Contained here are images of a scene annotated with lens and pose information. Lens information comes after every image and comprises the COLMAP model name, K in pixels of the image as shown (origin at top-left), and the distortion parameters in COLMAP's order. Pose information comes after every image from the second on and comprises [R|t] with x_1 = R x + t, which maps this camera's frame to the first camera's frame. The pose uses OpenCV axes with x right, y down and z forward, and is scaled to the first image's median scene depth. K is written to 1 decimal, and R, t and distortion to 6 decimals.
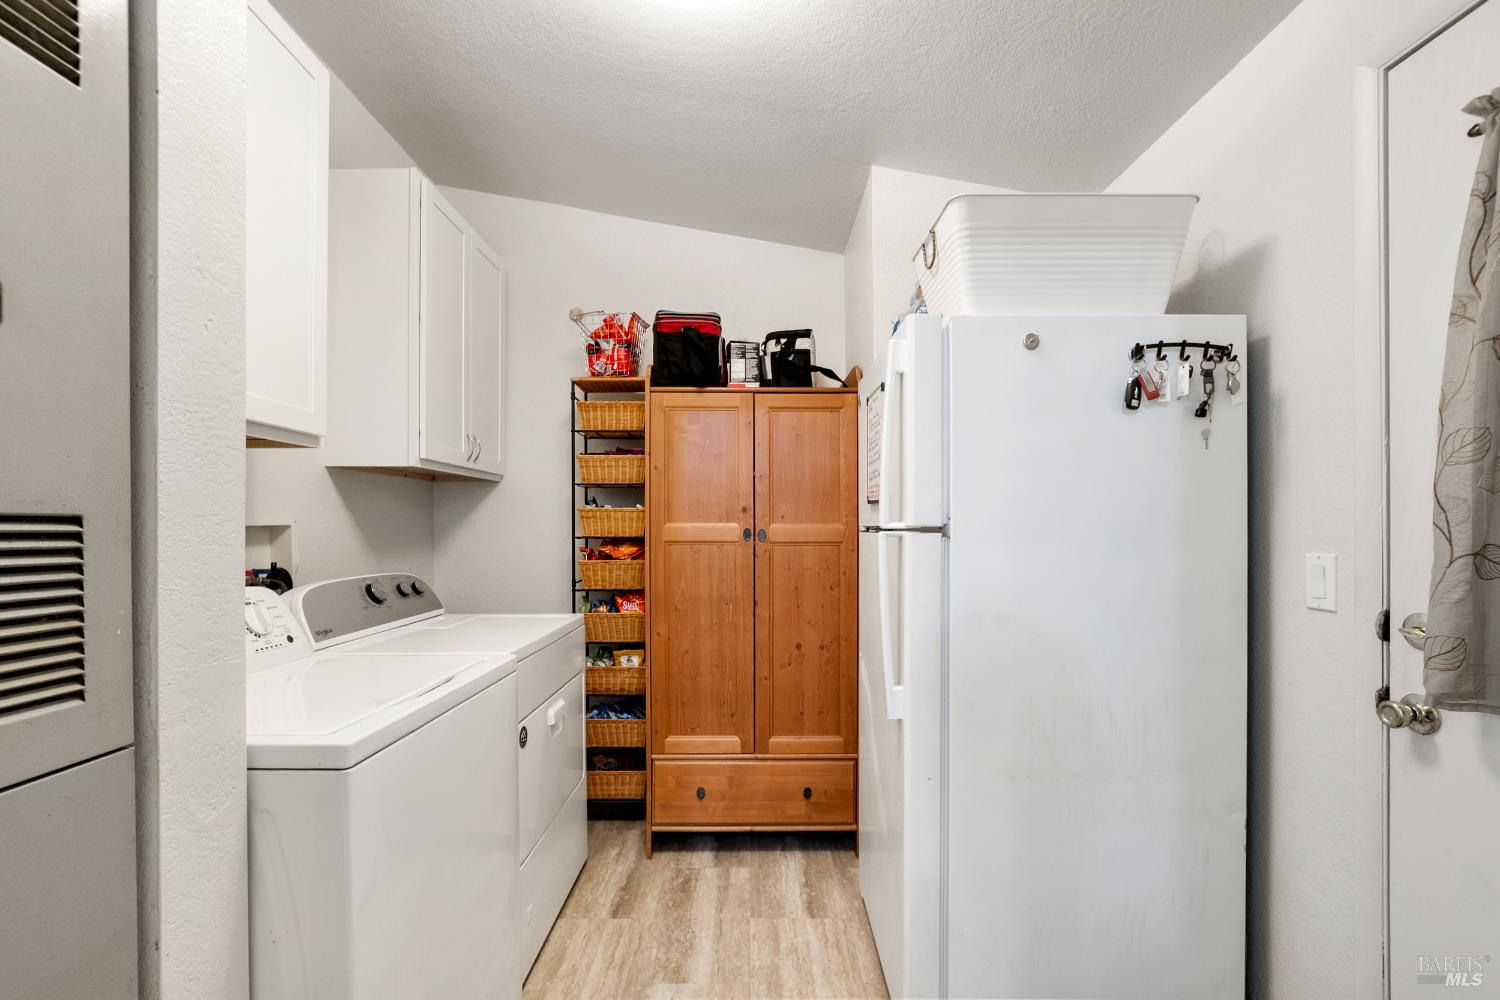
lens RADIAL K [[662.0, 0, 740.1], [0, 662.0, 526.9], [0, 0, 1]] dist [-0.013155, 0.002350]
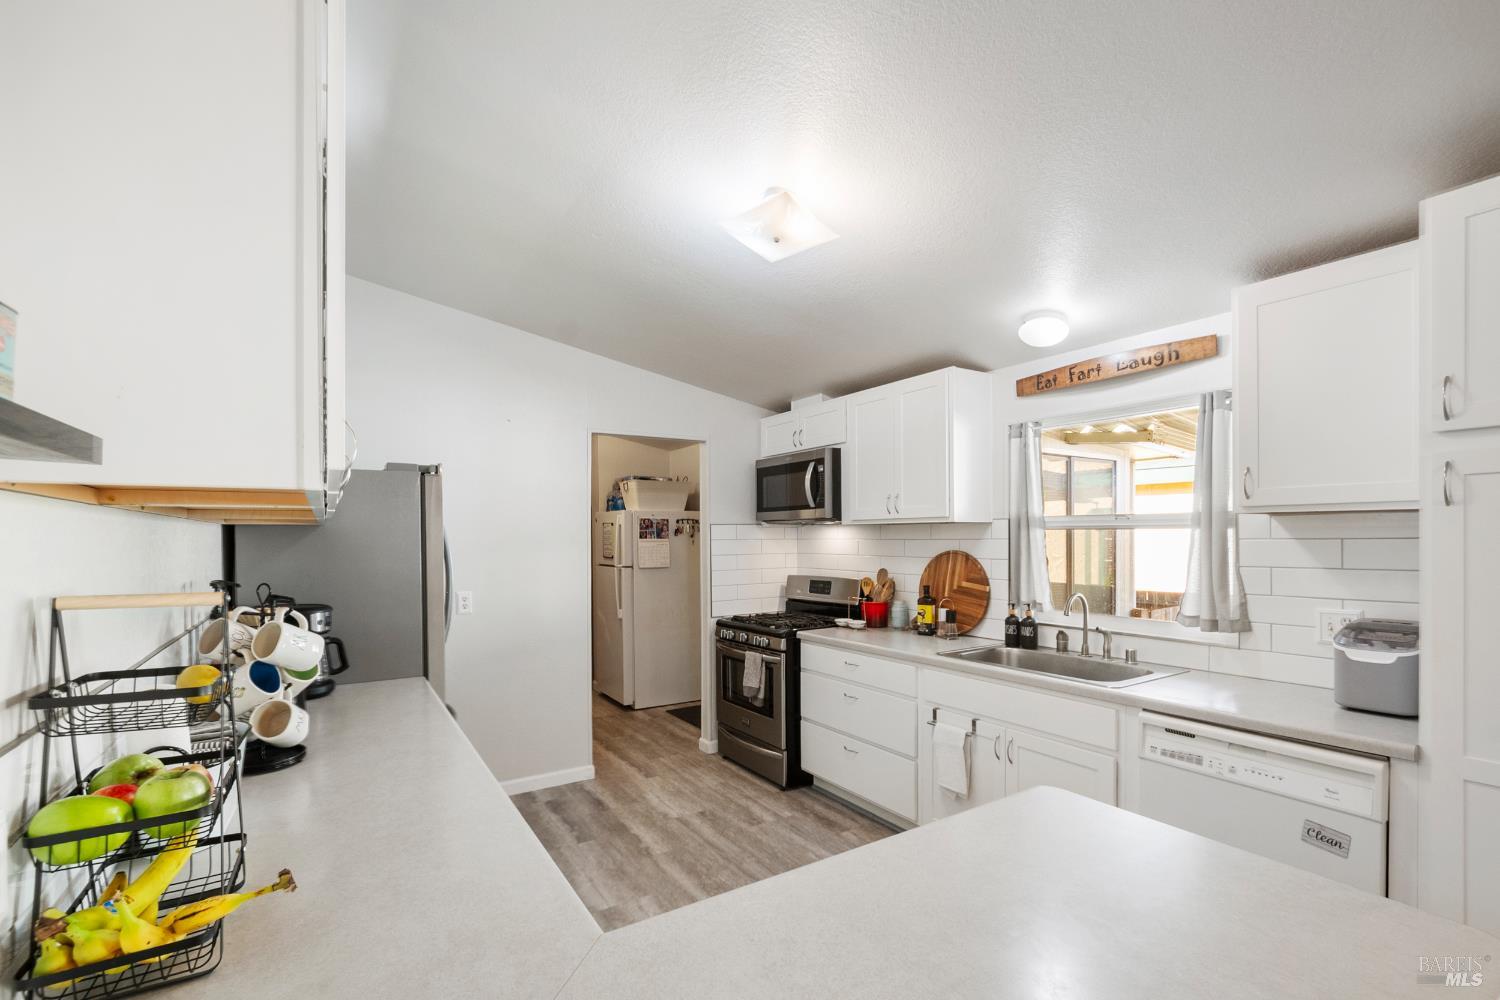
lens RADIAL K [[662.0, 0, 738.1], [0, 662.0, 547.2], [0, 0, 1]] dist [-0.013155, 0.002350]
pose [[0.840308, -0.014008, 0.541929, -0.744576], [0.006471, 0.999854, 0.015811, -0.099149], [-0.542071, -0.009779, 0.840276, -1.514189]]
